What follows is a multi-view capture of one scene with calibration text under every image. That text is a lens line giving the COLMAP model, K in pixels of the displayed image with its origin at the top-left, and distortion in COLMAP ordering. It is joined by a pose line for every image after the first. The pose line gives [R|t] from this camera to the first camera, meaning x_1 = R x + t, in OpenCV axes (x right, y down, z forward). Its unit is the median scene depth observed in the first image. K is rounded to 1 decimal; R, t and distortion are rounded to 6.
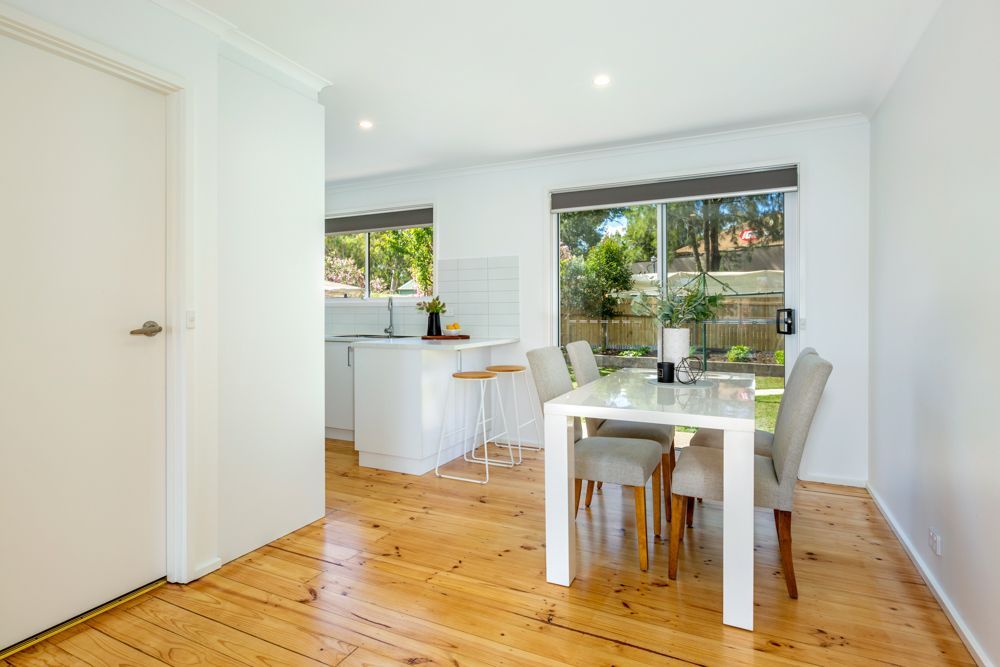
lens RADIAL K [[522.2, 0, 499.0], [0, 522.2, 315.4], [0, 0, 1]] dist [-0.002536, -0.000045]
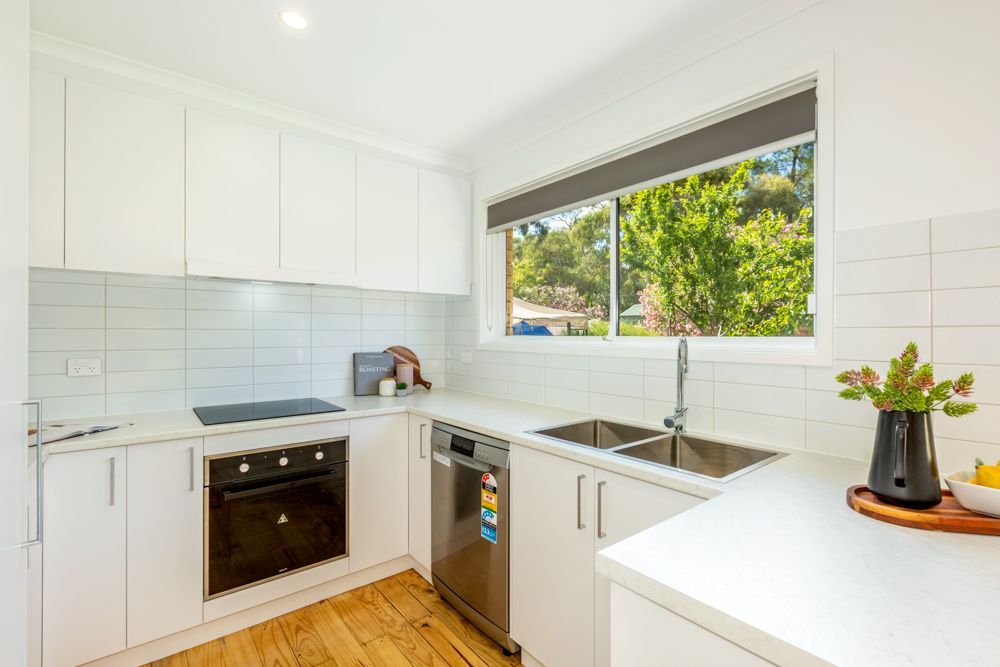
lens RADIAL K [[444.7, 0, 500.0], [0, 444.7, 333.5], [0, 0, 1]] dist [-0.002293, 0.000014]
pose [[0.906742, 0.002210, -0.421680, -0.190134], [-0.006311, 0.999945, -0.008329, -0.035677], [0.421639, 0.010214, 0.906706, 0.635060]]
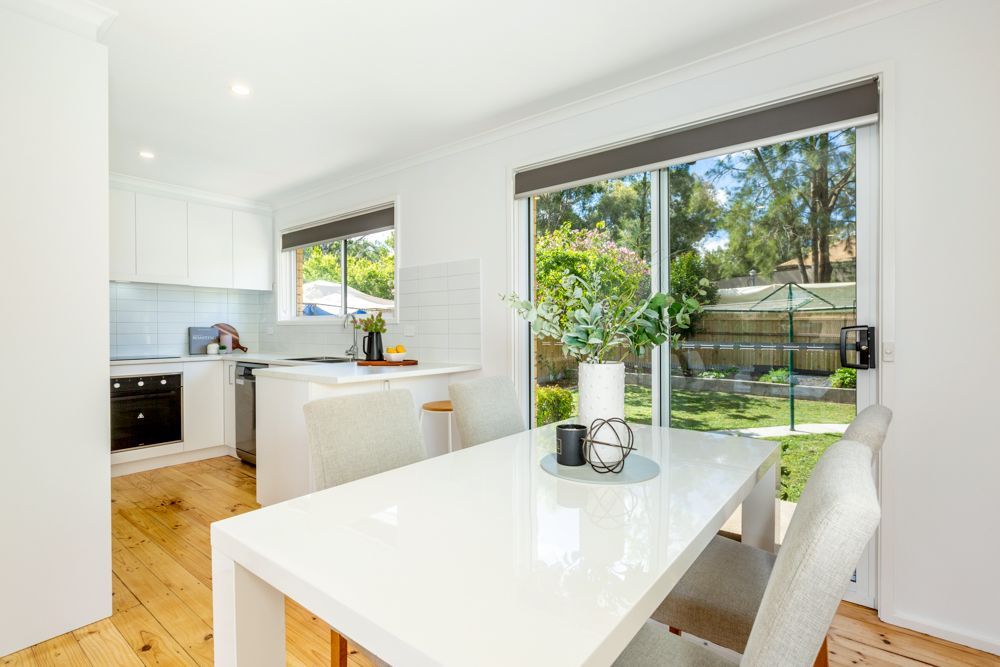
lens RADIAL K [[481.5, 0, 500.0], [0, 481.5, 333.5], [0, 0, 1]] dist [-0.000486, -0.000894]
pose [[0.976445, 0.000214, -0.215767, 0.200710], [0.000246, 0.999998, 0.002104, -0.003987], [0.215767, -0.002107, 0.976443, 0.281176]]
